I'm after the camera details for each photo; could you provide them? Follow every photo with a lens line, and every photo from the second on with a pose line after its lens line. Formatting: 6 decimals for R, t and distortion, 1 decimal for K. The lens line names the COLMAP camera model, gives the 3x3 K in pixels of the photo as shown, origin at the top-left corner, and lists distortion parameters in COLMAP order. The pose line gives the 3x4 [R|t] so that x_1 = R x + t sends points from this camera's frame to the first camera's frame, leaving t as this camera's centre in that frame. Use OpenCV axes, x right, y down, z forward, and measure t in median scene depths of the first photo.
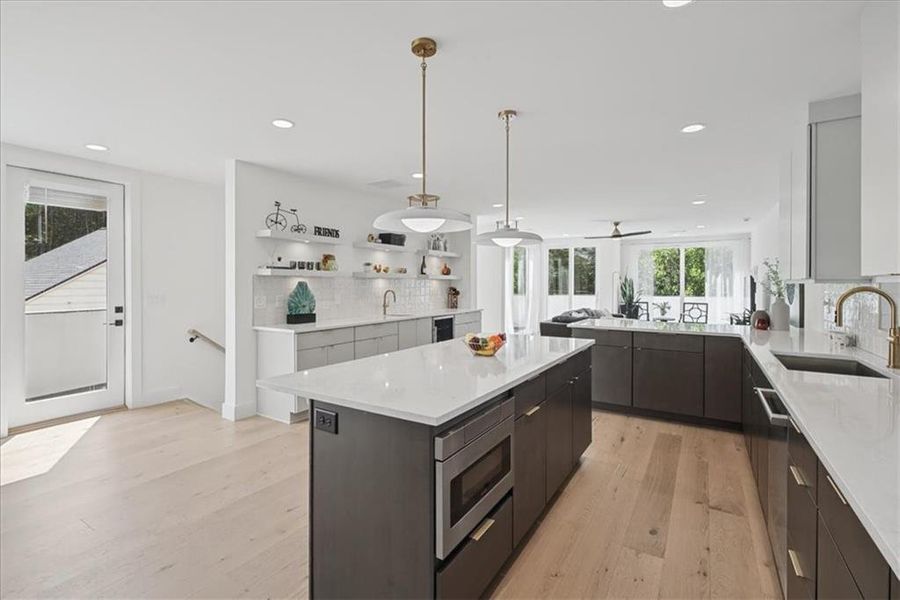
lens RADIAL K [[408.6, 0, 458.0], [0, 408.6, 284.3], [0, 0, 1]] dist [-0.001254, 0.000515]
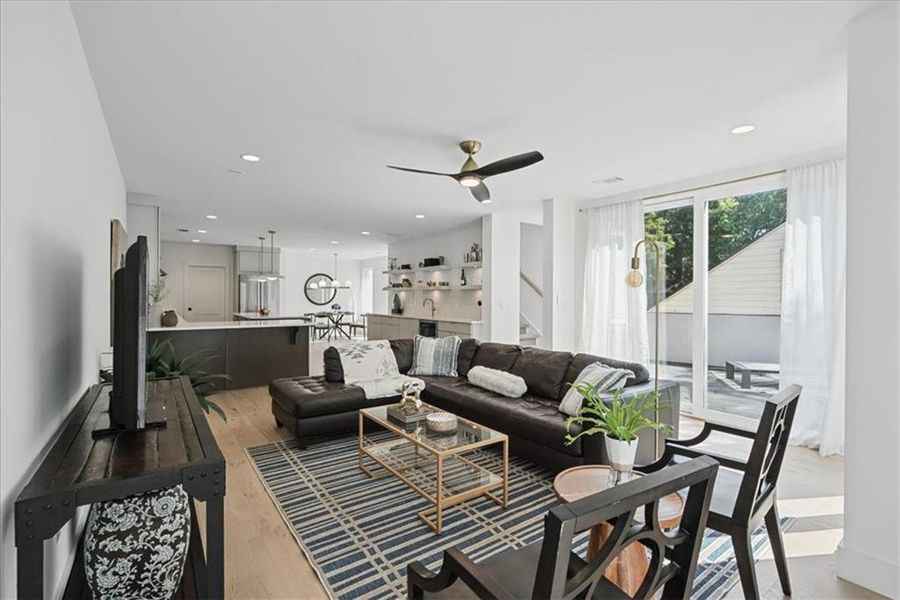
lens RADIAL K [[408.6, 0, 457.3], [0, 408.6, 303.6], [0, 0, 1]] dist [-0.001254, 0.000515]
pose [[-0.387223, 0.019614, -0.921778, 1.320285], [0.001077, 0.999783, 0.020821, 0.002770], [0.921986, 0.007069, -0.387160, 1.939402]]
